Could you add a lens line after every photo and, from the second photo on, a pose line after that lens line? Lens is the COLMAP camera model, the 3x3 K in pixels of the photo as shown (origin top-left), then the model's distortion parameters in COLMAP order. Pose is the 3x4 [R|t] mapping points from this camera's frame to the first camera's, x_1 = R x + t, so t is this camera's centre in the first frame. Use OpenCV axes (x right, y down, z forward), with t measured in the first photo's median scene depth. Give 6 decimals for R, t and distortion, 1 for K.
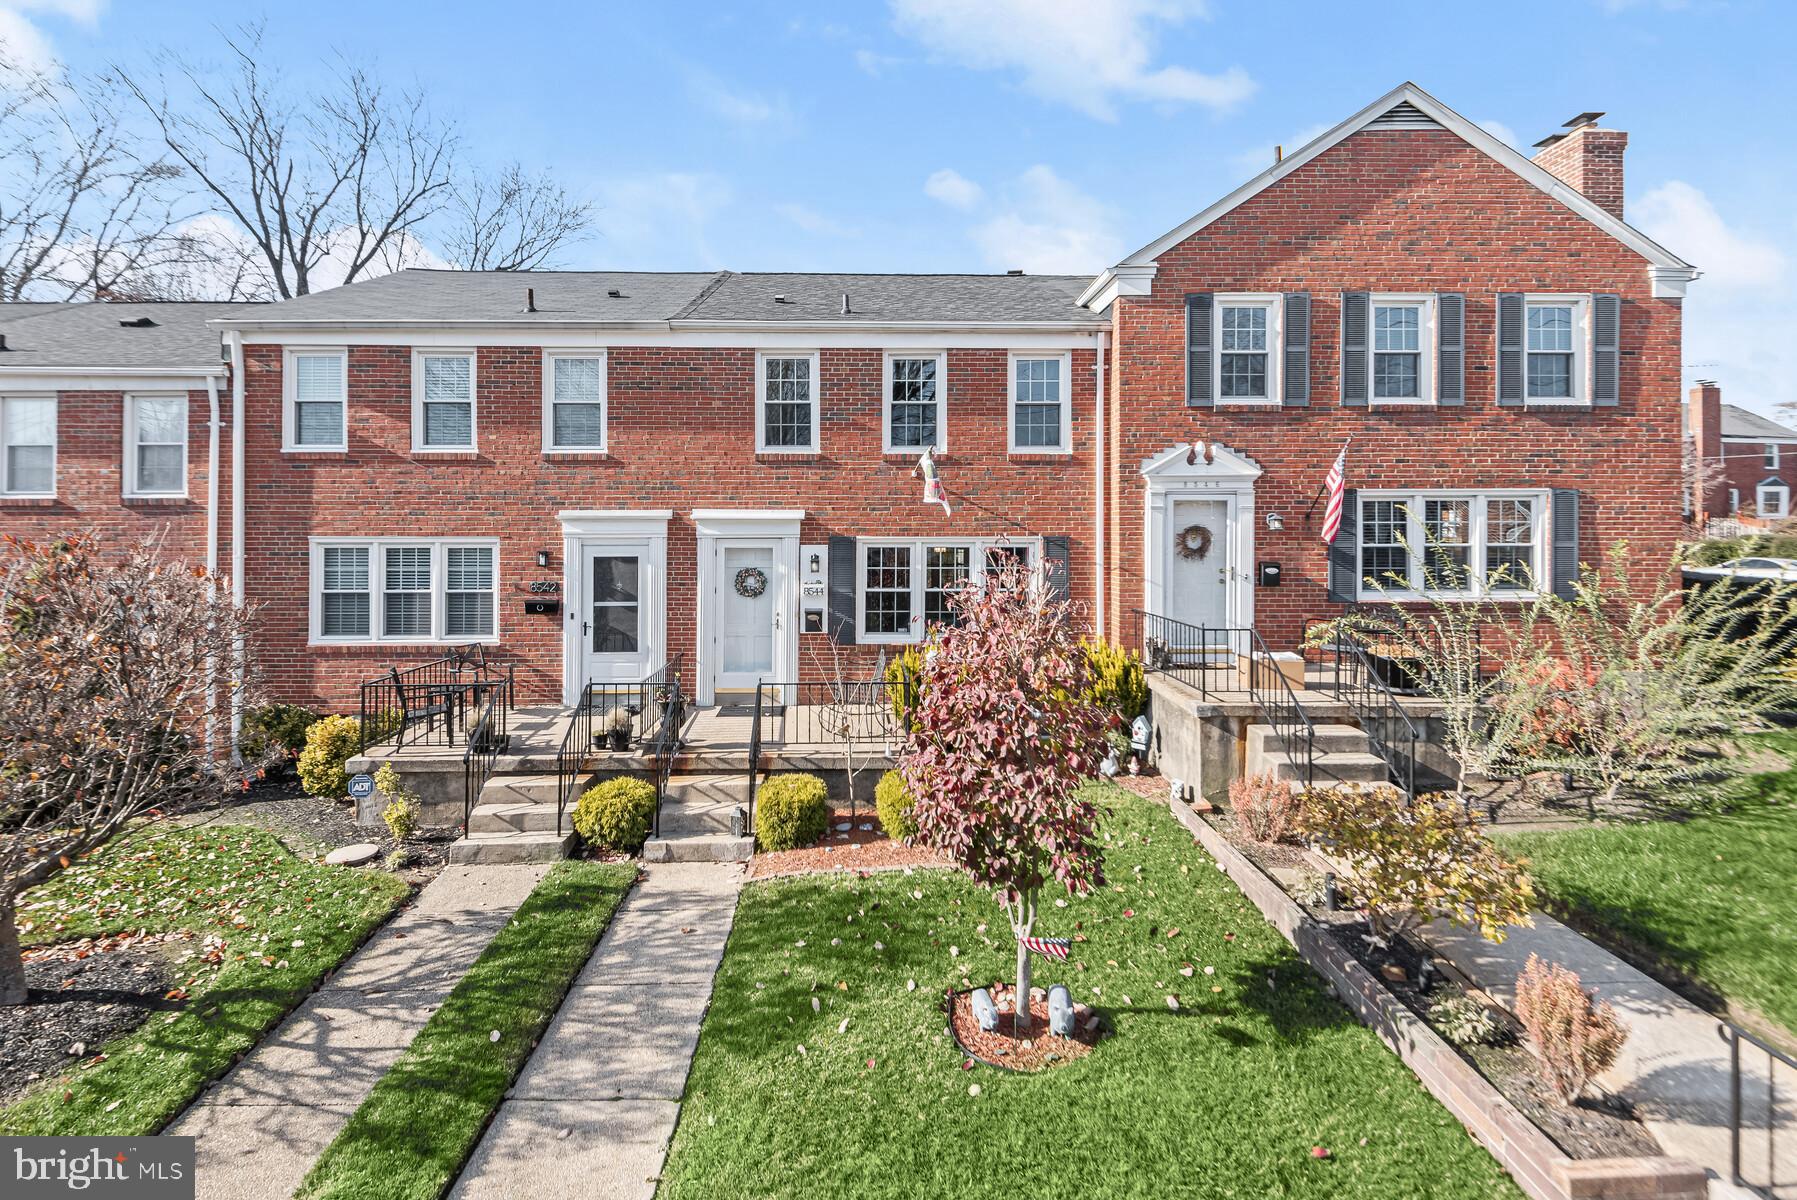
lens RADIAL K [[817.1, 0, 901.5], [0, 817.1, 551.6], [0, 0, 1]] dist [0.022448, -0.013334]
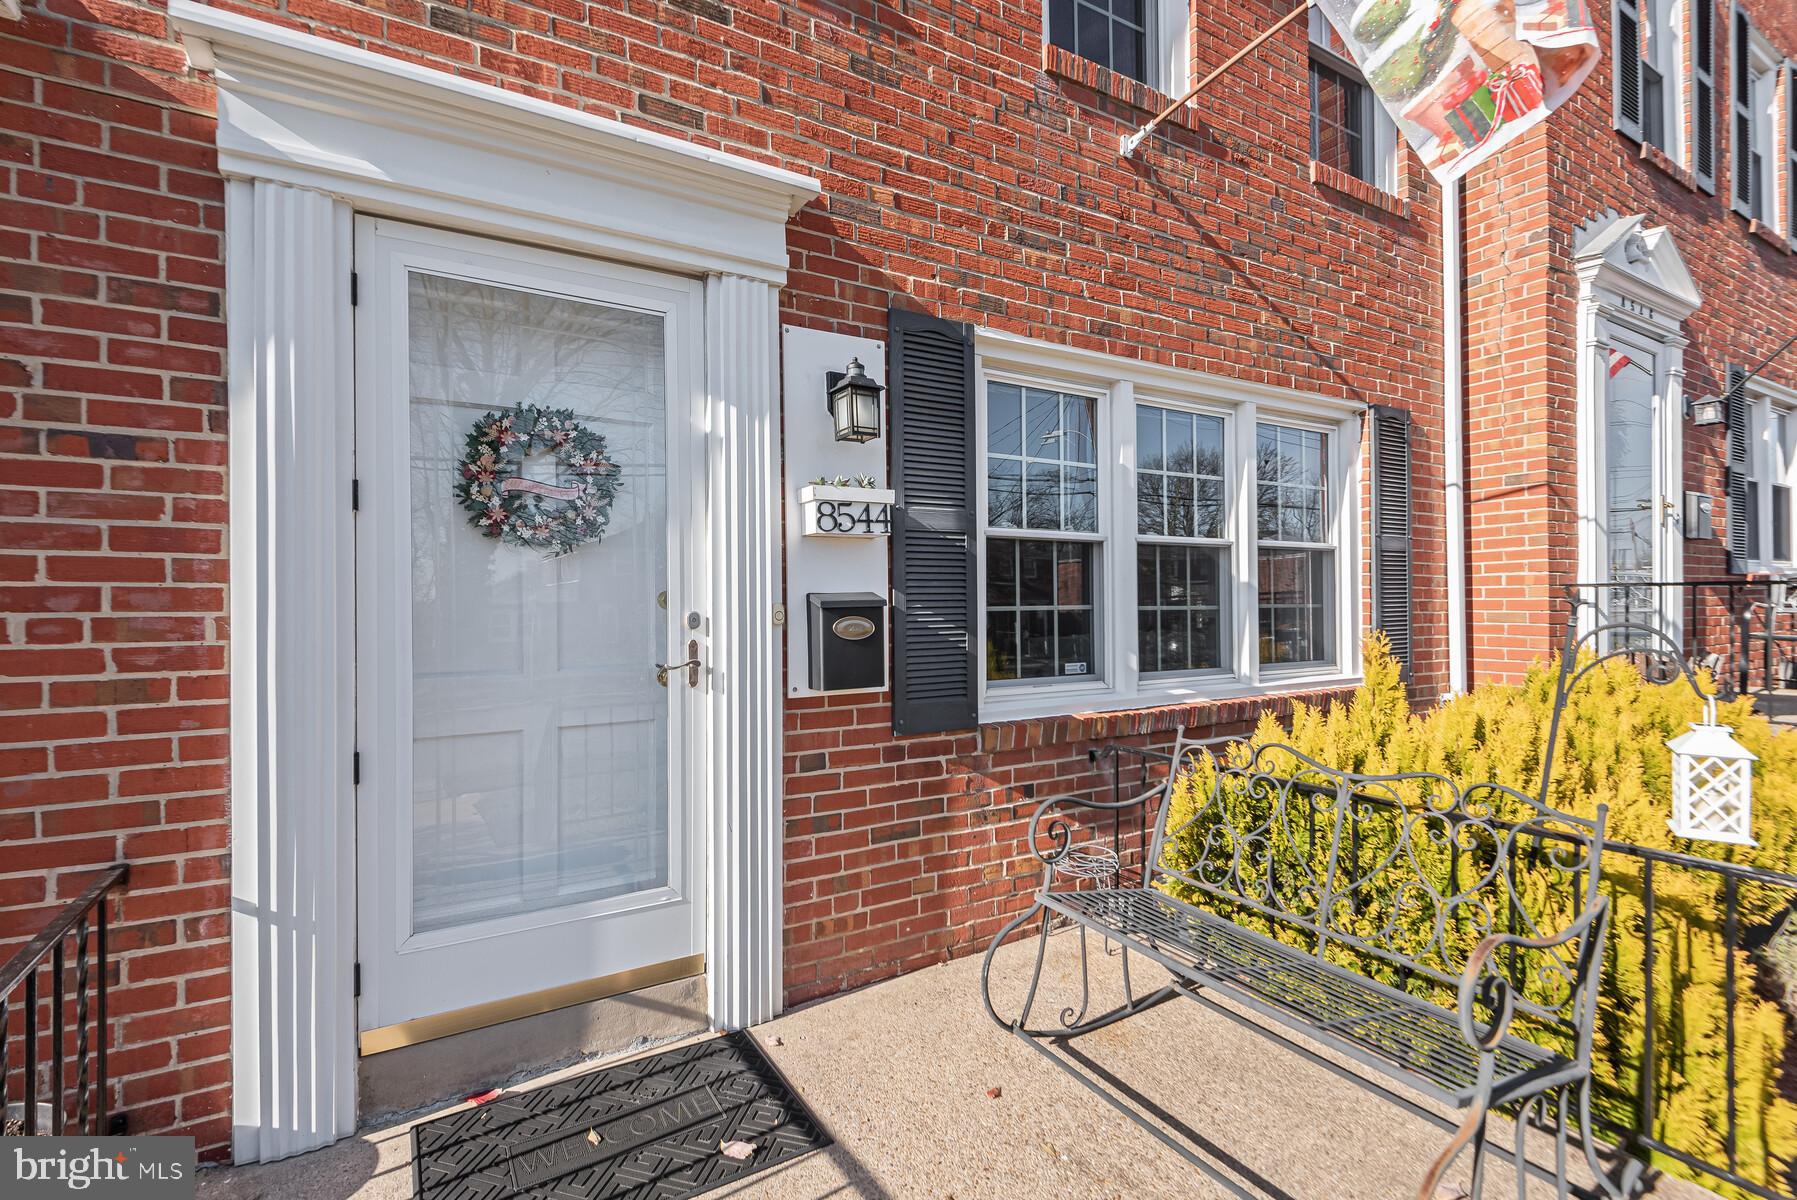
lens RADIAL K [[817.1, 0, 900.5], [0, 817.1, 612.2], [0, 0, 1]] dist [0.022448, -0.013334]
pose [[0.887277, -0.016771, 0.460933, -0.206387], [0.017670, 0.999841, 0.002365, 0.075798], [-0.460899, 0.006046, 0.887432, 0.787982]]
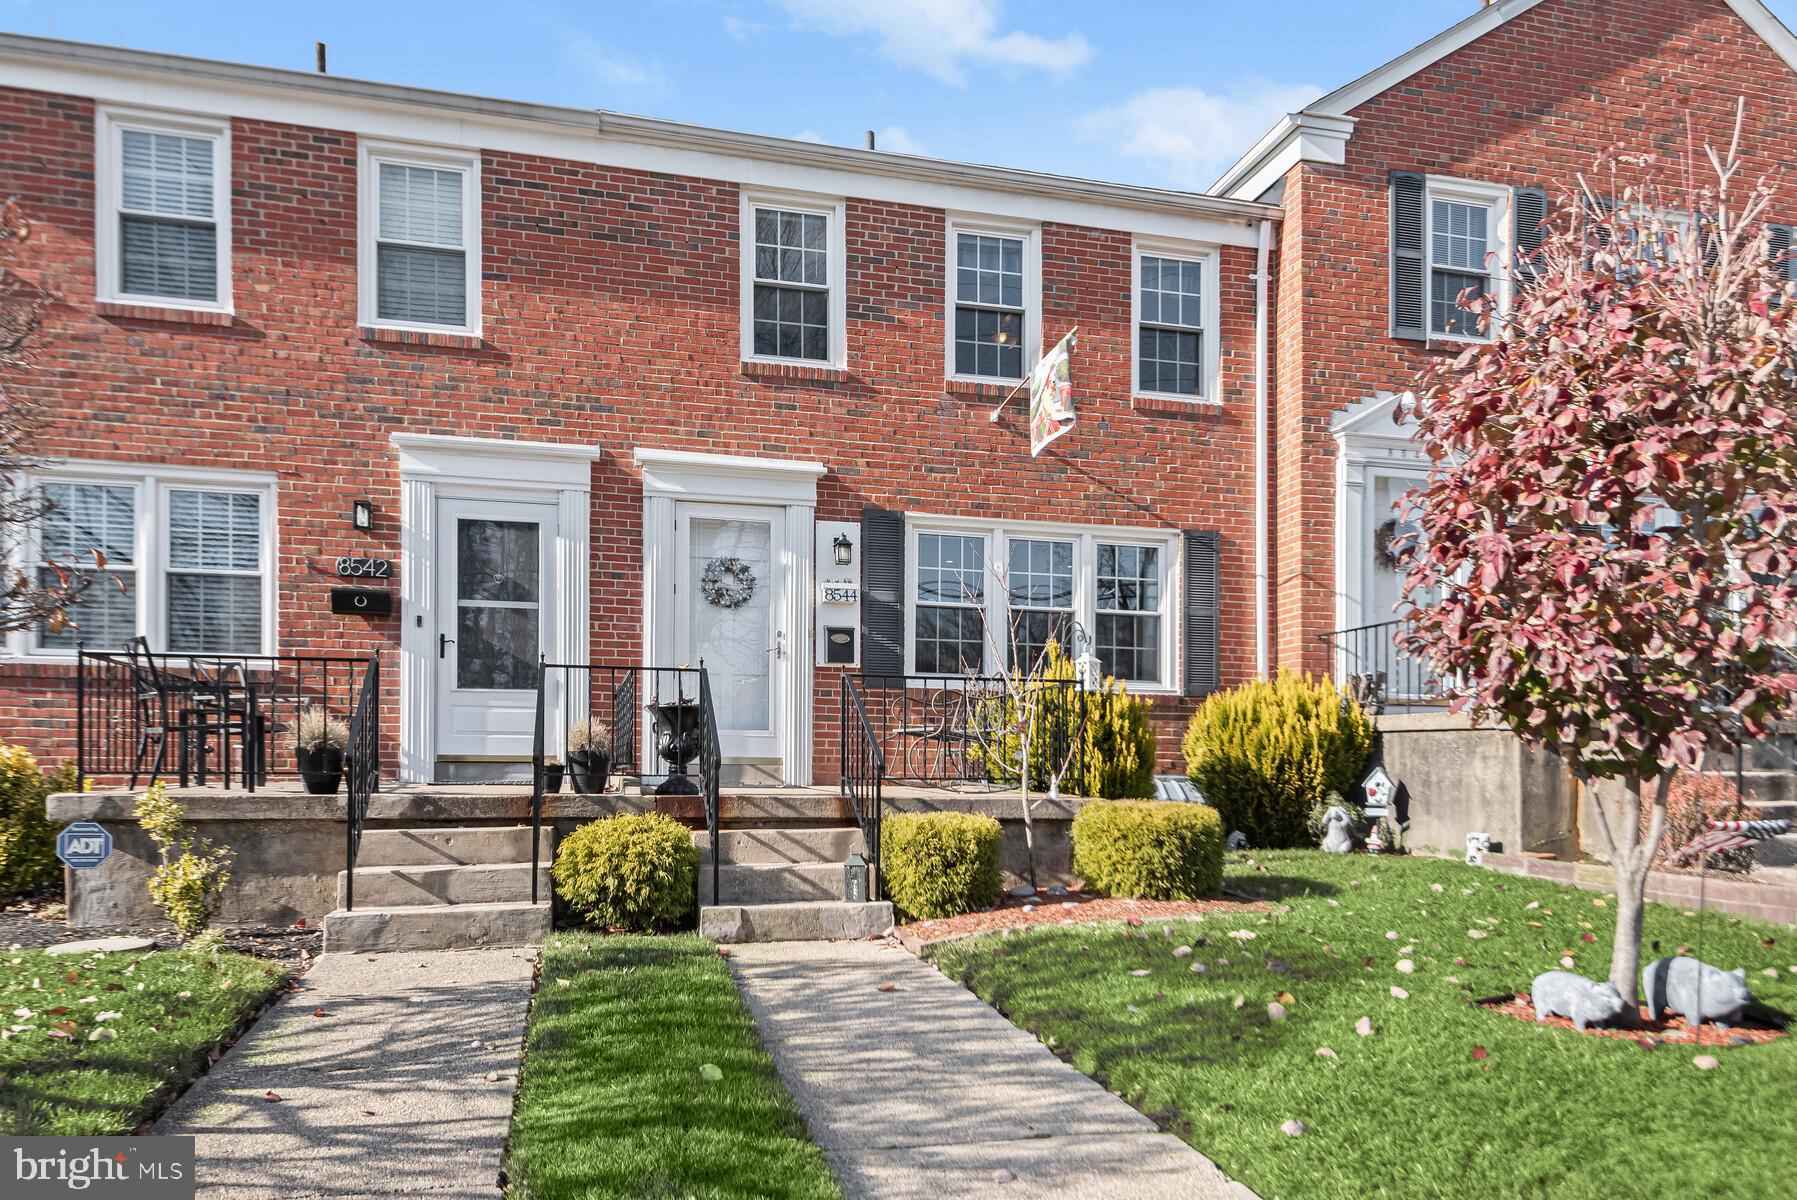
lens RADIAL K [[1165.4, 0, 918.8], [0, 1165.4, 789.0], [0, 0, 1]] dist [0.012880, -0.004130]
pose [[0.977236, -0.001870, 0.212146, -0.235783], [0.001862, 0.999998, 0.000237, 0.192826], [-0.212146, 0.000163, 0.977238, 0.144821]]
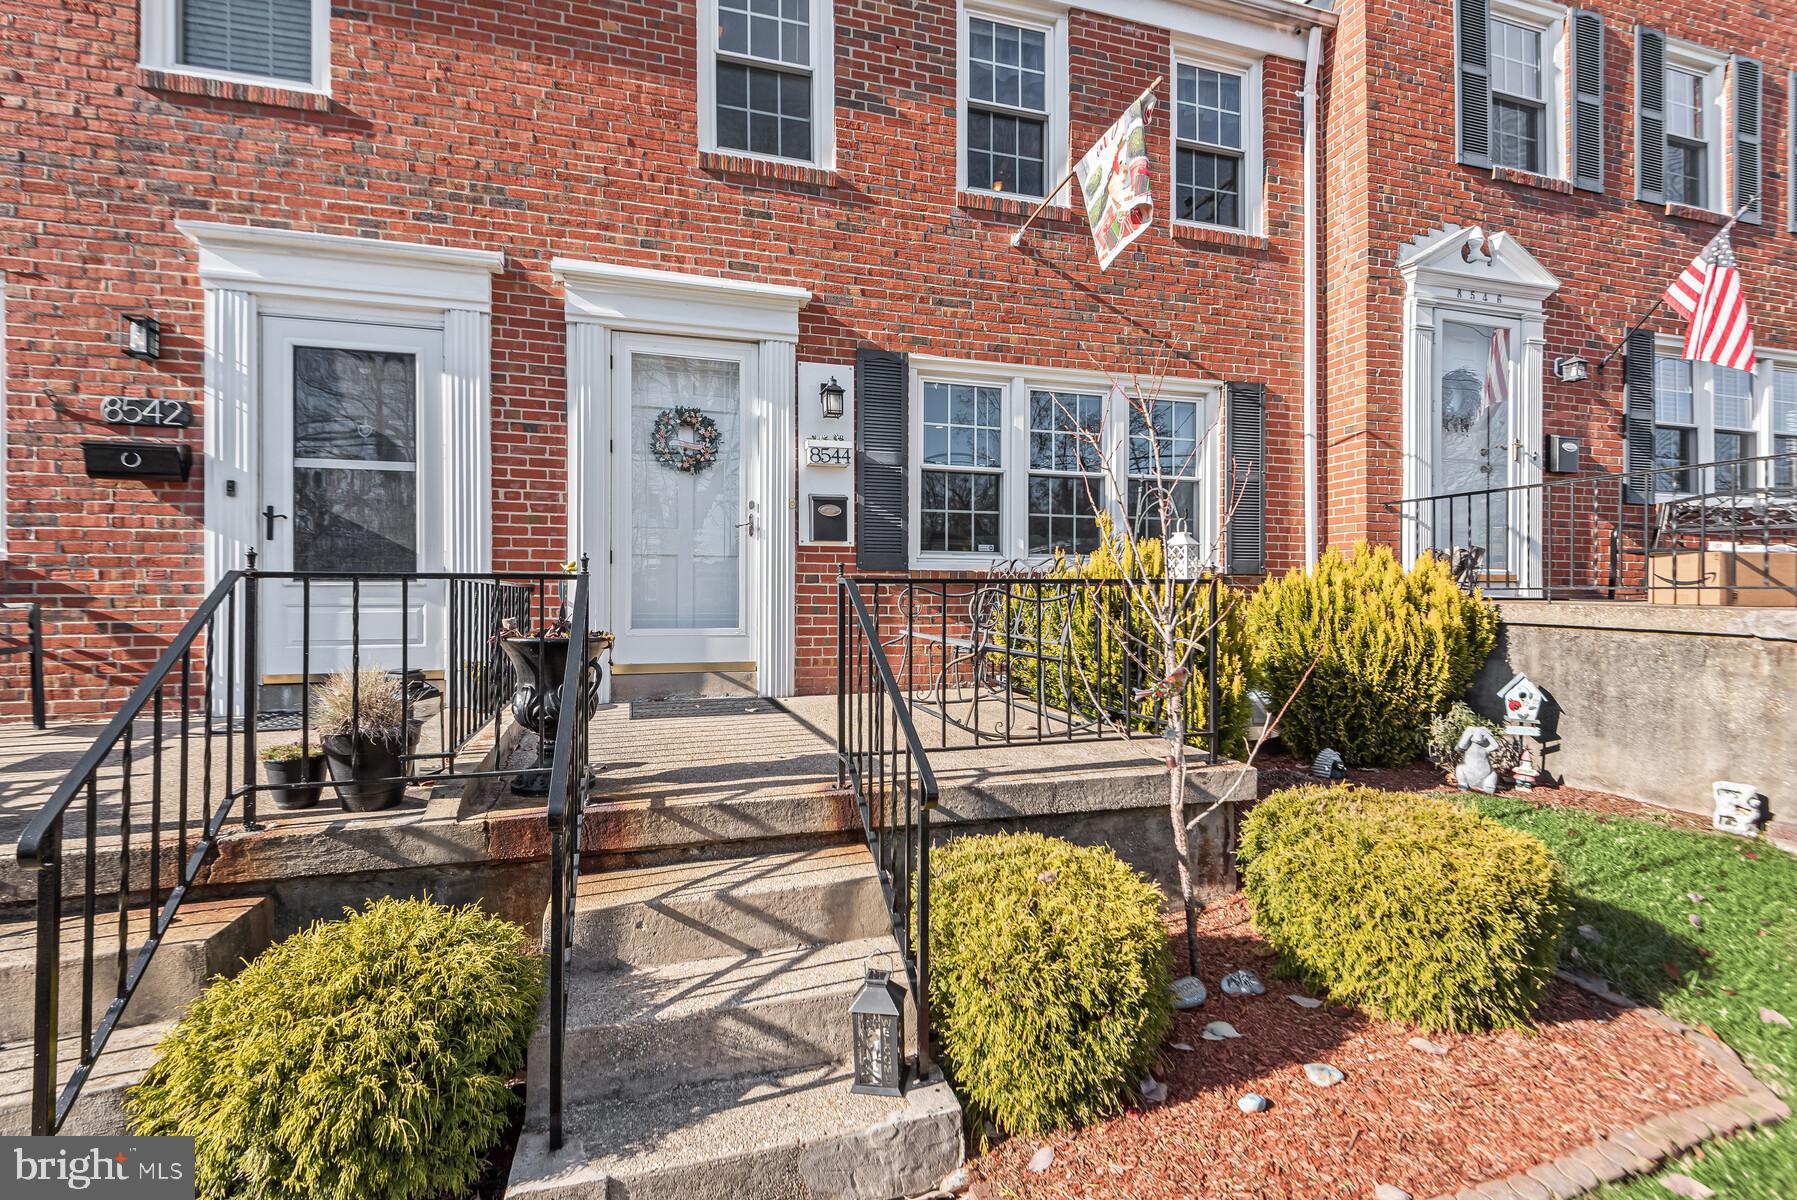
lens RADIAL K [[817.1, 0, 912.0], [0, 817.1, 602.1], [0, 0, 1]] dist [0.022448, -0.013334]
pose [[0.967807, -0.007552, 0.251581, -0.183058], [0.009063, 0.999947, -0.004847, 0.137525], [-0.251531, 0.006971, 0.967824, 0.529638]]
